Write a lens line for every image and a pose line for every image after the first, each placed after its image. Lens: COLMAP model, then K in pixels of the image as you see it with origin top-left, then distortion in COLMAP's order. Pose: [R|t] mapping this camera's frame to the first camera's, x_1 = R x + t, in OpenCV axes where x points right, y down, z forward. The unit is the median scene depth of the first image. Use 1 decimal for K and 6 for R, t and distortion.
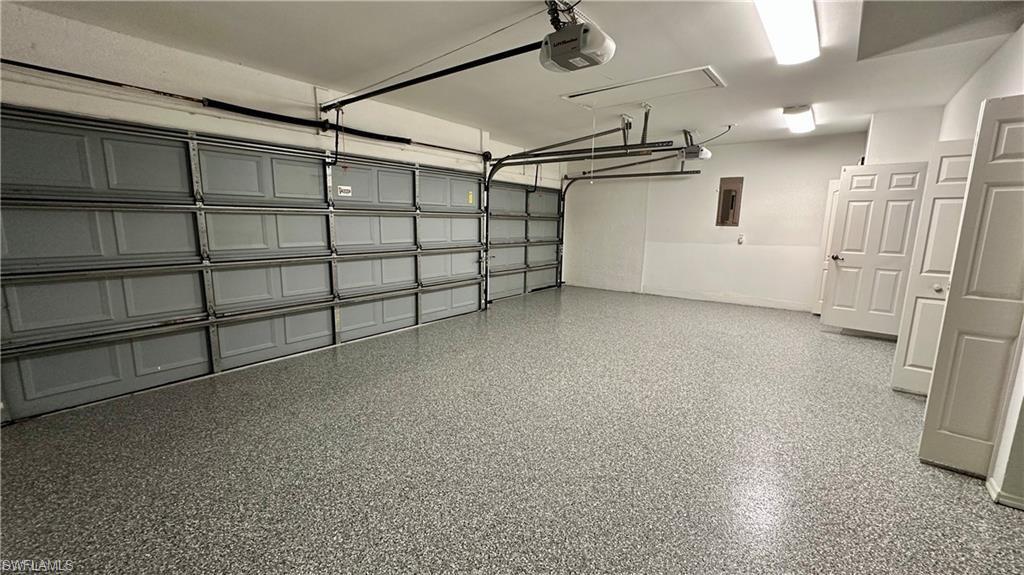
lens RADIAL K [[410.8, 0, 511.9], [0, 410.8, 288.0], [0, 0, 1]] dist [-0.002211, -0.000178]
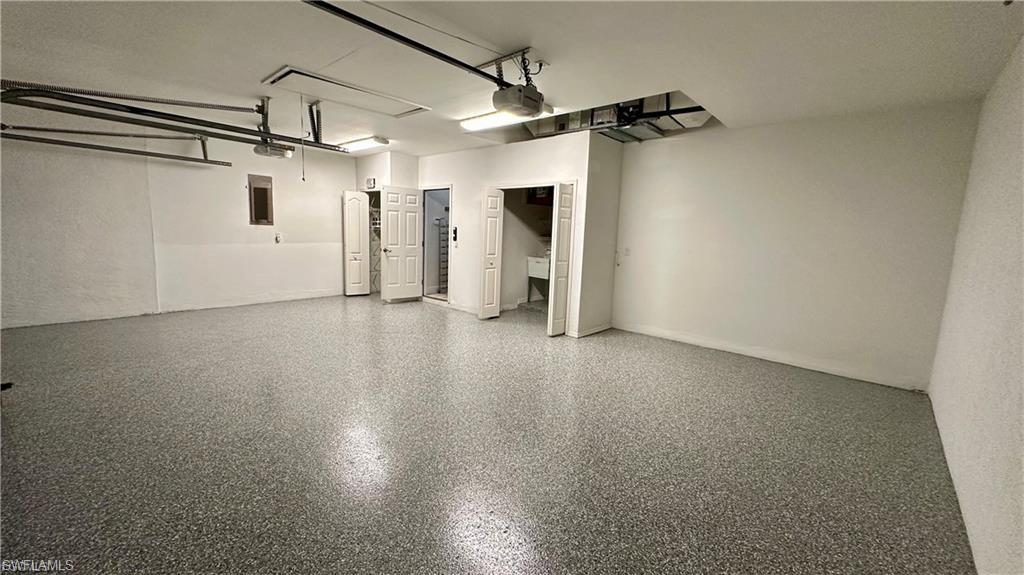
lens RADIAL K [[410.8, 0, 512.4], [0, 410.8, 288.8], [0, 0, 1]] dist [-0.002211, -0.000178]
pose [[0.074471, -0.148384, 0.986122, -0.468606], [0.123680, 0.982607, 0.138515, -0.069626], [-0.989524, 0.111648, 0.091528, 0.373089]]
